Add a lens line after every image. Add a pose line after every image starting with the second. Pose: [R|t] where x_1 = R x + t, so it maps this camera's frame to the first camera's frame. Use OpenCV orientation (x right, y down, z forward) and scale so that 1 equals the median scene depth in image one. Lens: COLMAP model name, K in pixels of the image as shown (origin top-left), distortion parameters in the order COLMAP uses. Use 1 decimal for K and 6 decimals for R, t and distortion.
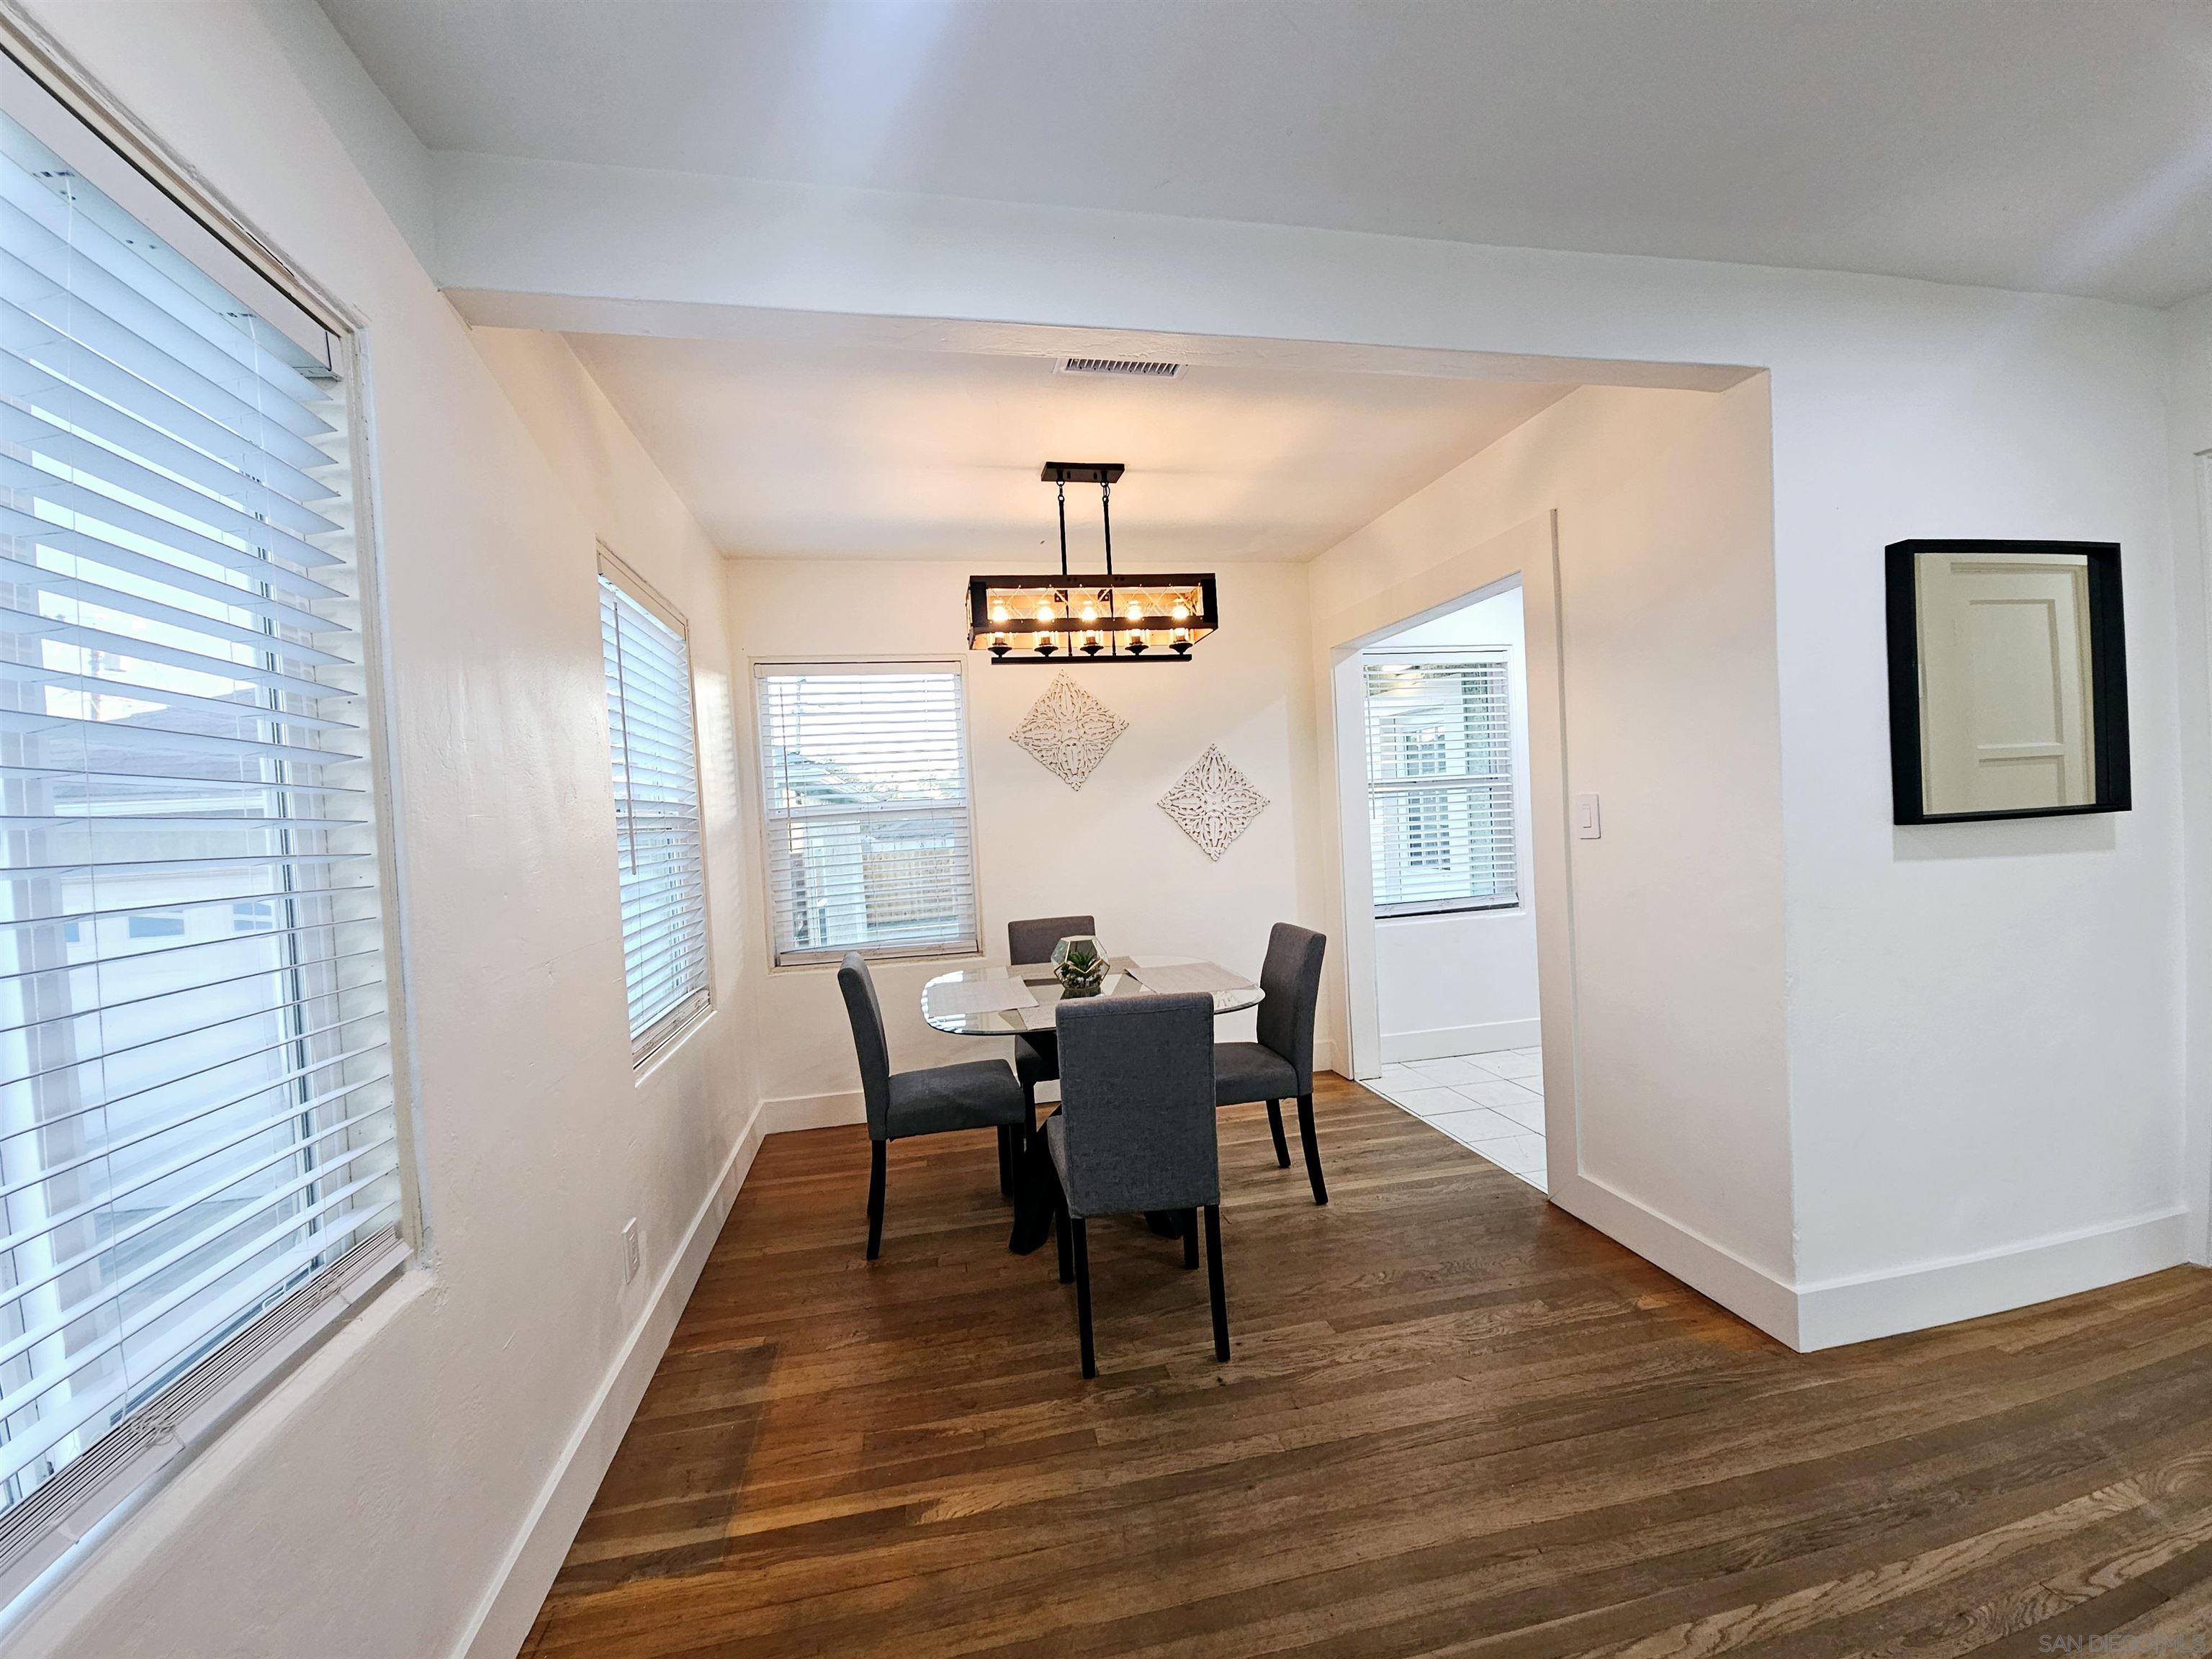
lens RADIAL K [[900.9, 0, 1094.9], [0, 900.9, 835.0], [0, 0, 1]] dist [0.002477, -0.008224]
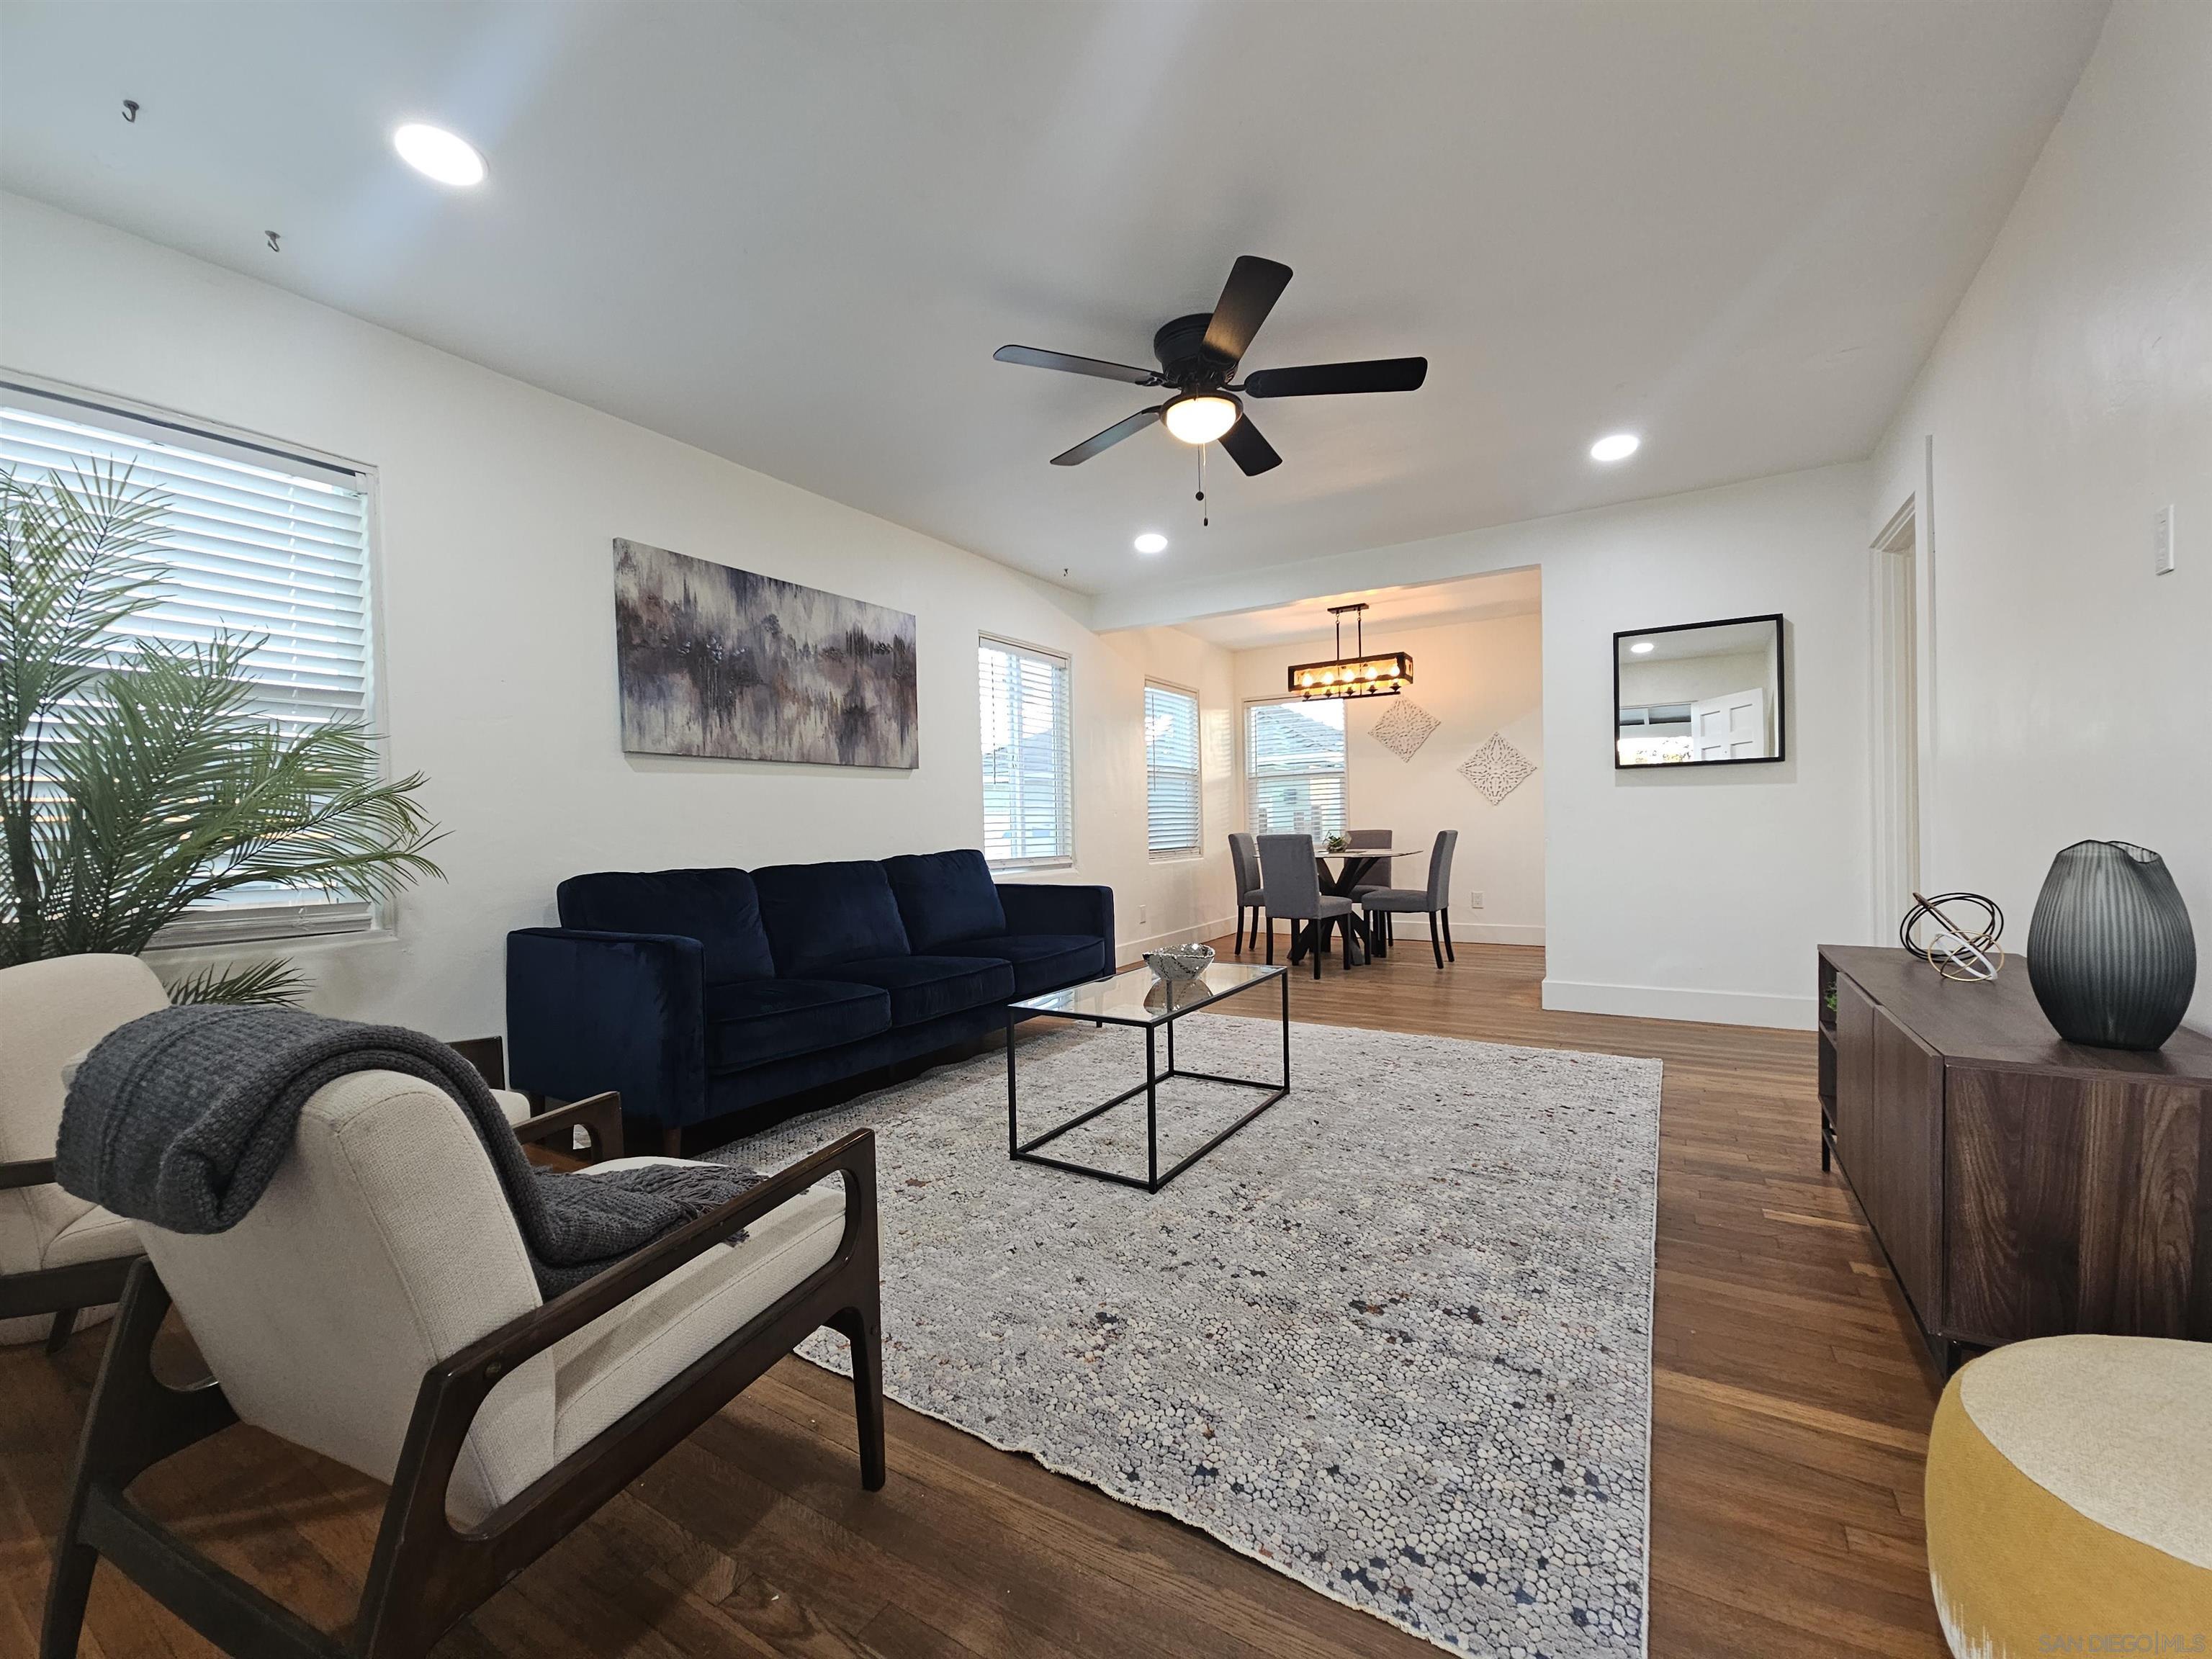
lens RADIAL K [[900.9, 0, 1094.9], [0, 900.9, 835.0], [0, 0, 1]] dist [0.002477, -0.008224]
pose [[0.732941, 0.041229, -0.679042, 0.979657], [-0.030437, 0.999150, 0.027812, 0.081964], [0.679611, 0.000284, 0.733573, -0.917768]]
